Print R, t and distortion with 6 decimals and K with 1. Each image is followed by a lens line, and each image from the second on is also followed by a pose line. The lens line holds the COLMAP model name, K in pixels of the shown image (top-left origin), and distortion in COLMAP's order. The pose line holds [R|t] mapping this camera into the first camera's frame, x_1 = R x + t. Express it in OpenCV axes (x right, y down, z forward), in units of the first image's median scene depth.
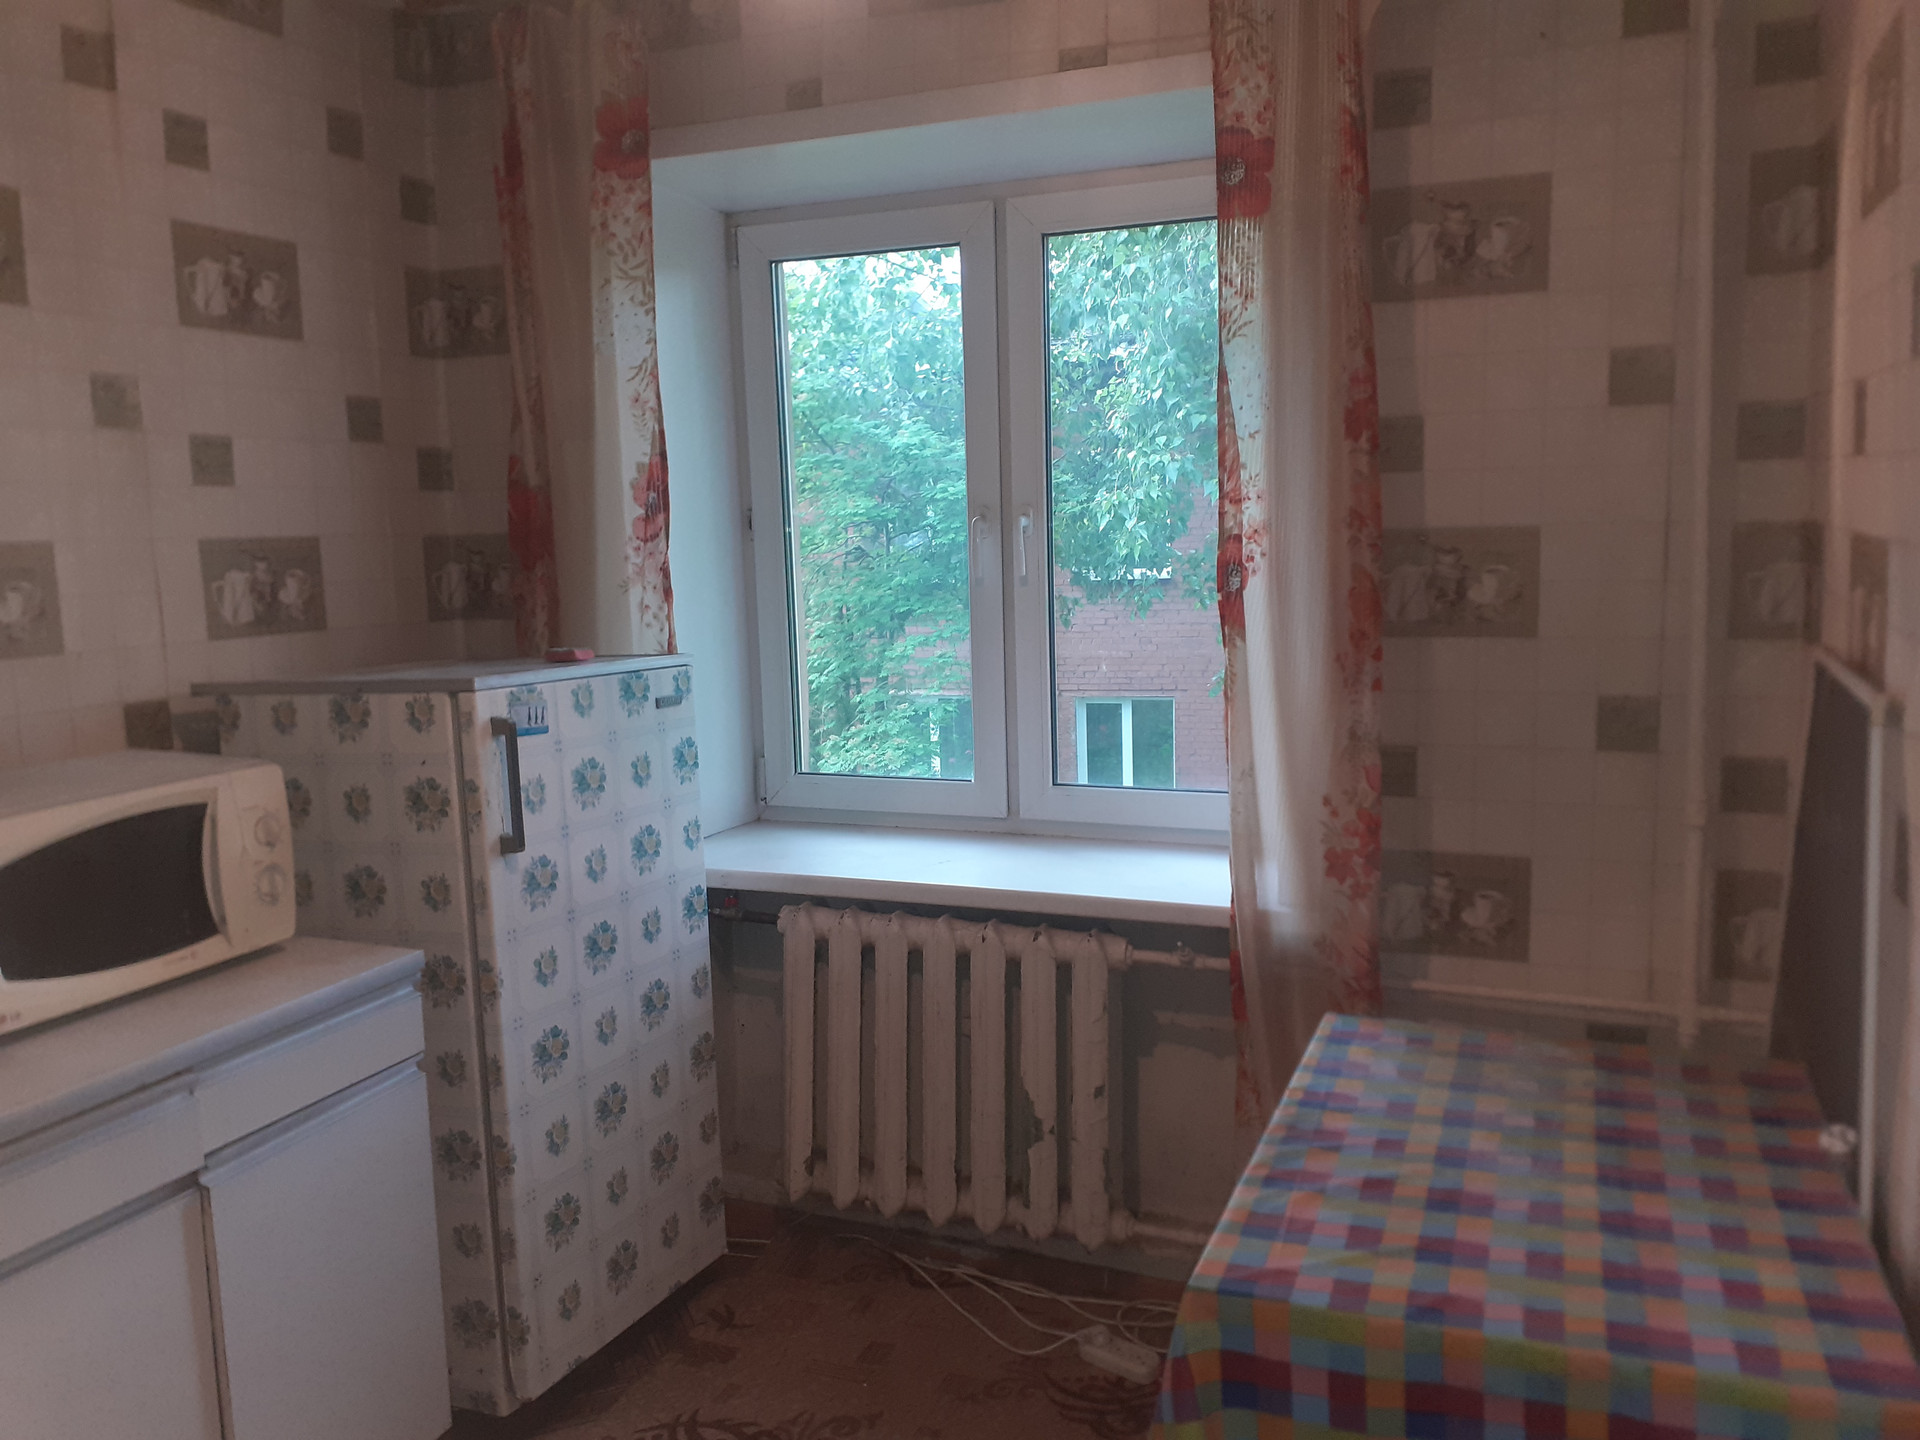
lens RADIAL K [[1550.1, 0, 952.4], [0, 1550.1, 715.3], [0, 0, 1]] dist [0.078766, -0.102343]
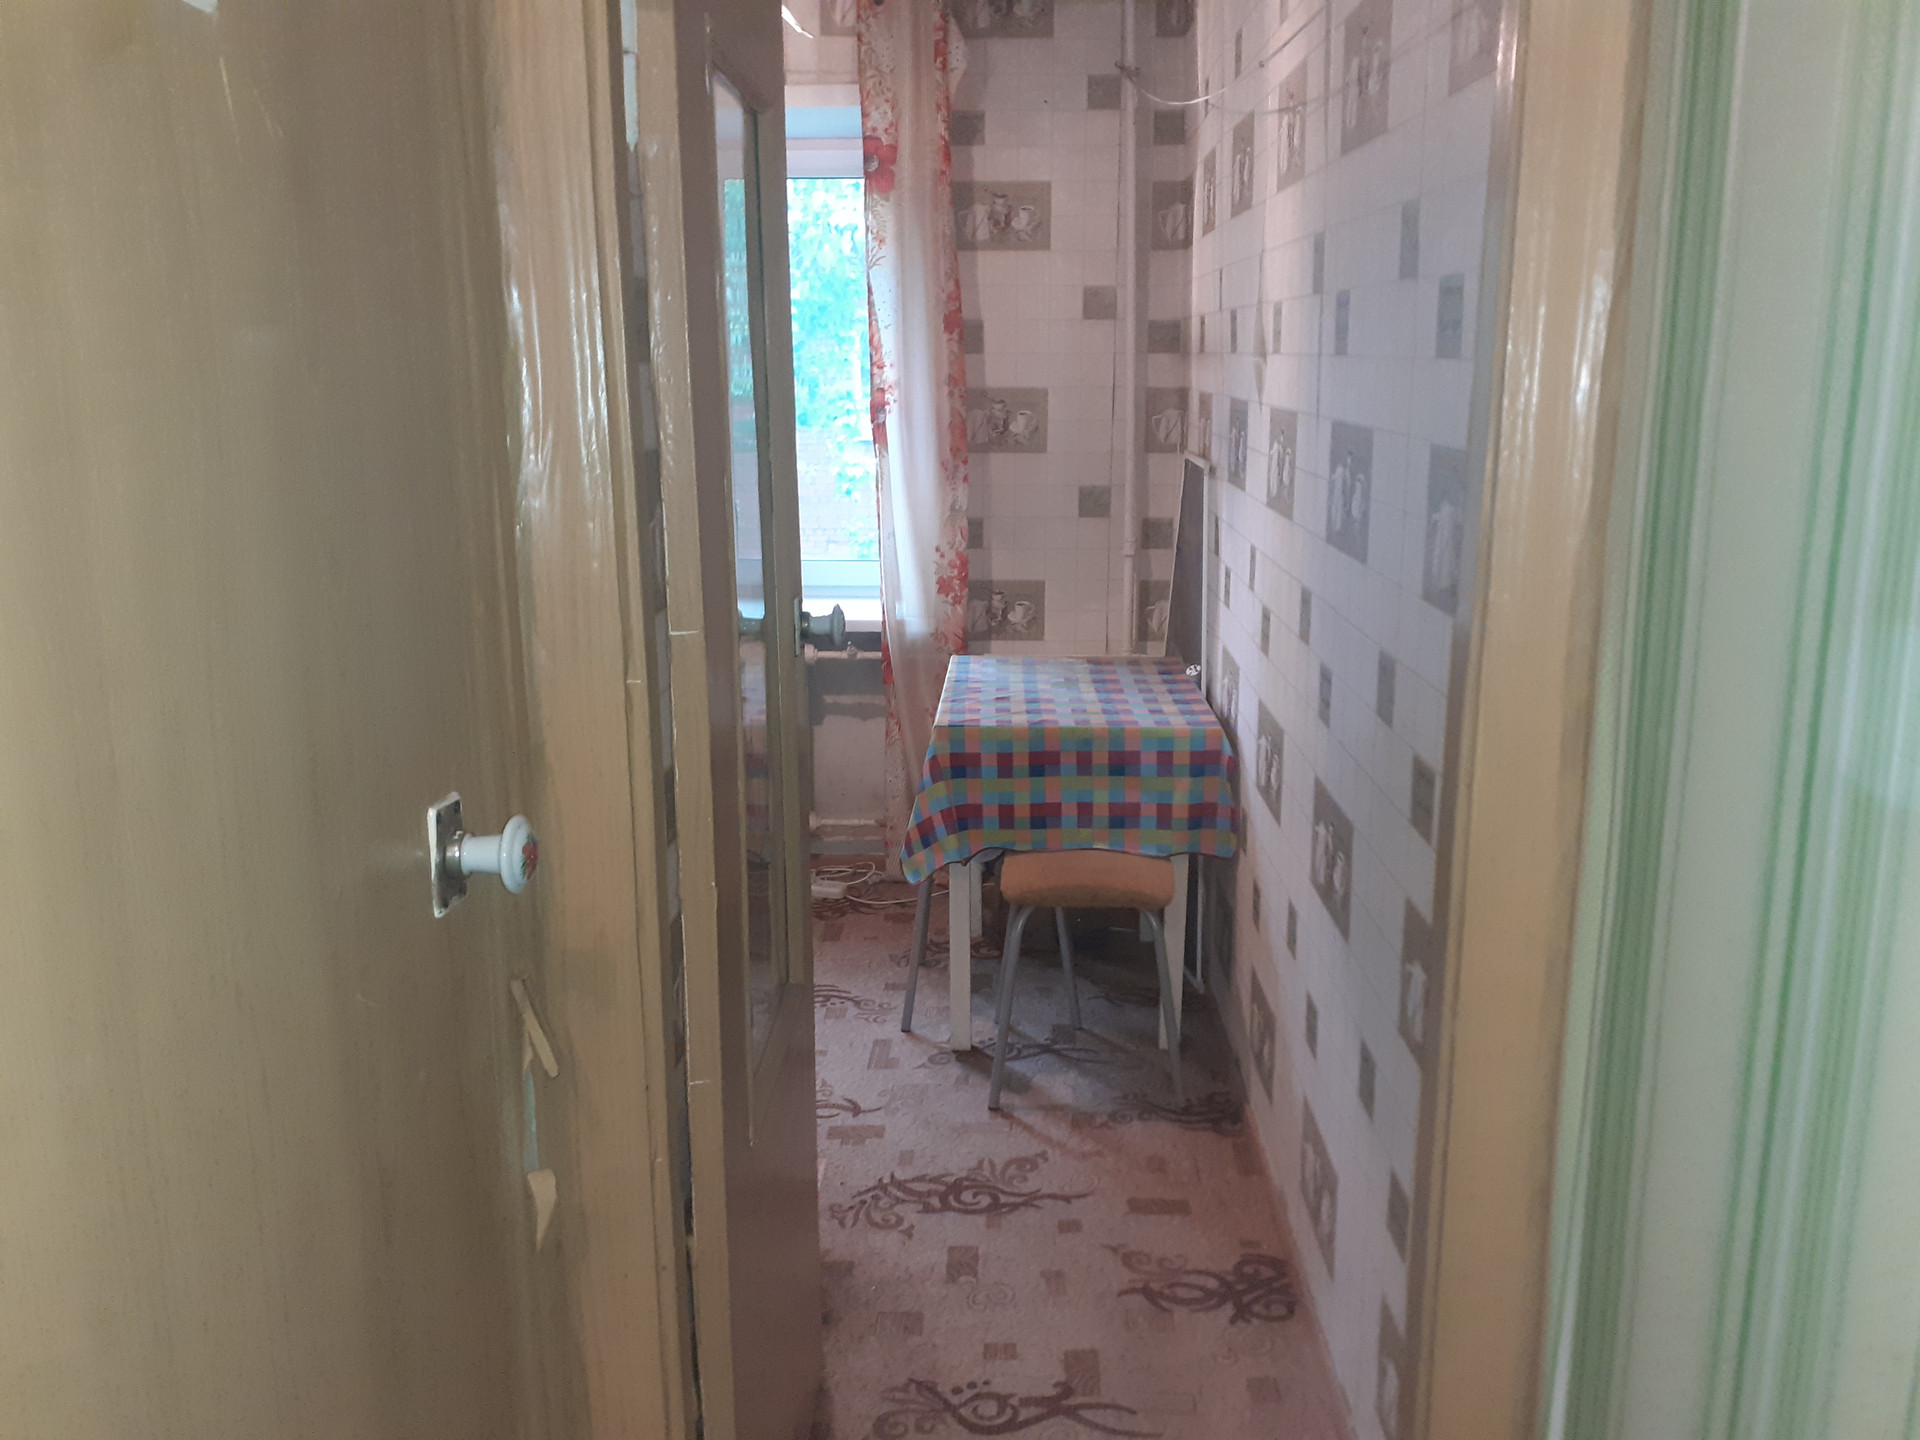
lens RADIAL K [[1550.1, 0, 960.2], [0, 1550.1, 738.7], [0, 0, 1]] dist [0.078766, -0.102343]
pose [[0.939180, -0.057204, 0.338627, -0.315198], [0.024428, 0.994660, 0.100276, 0.089103], [-0.342555, -0.085905, 0.935562, -0.603655]]
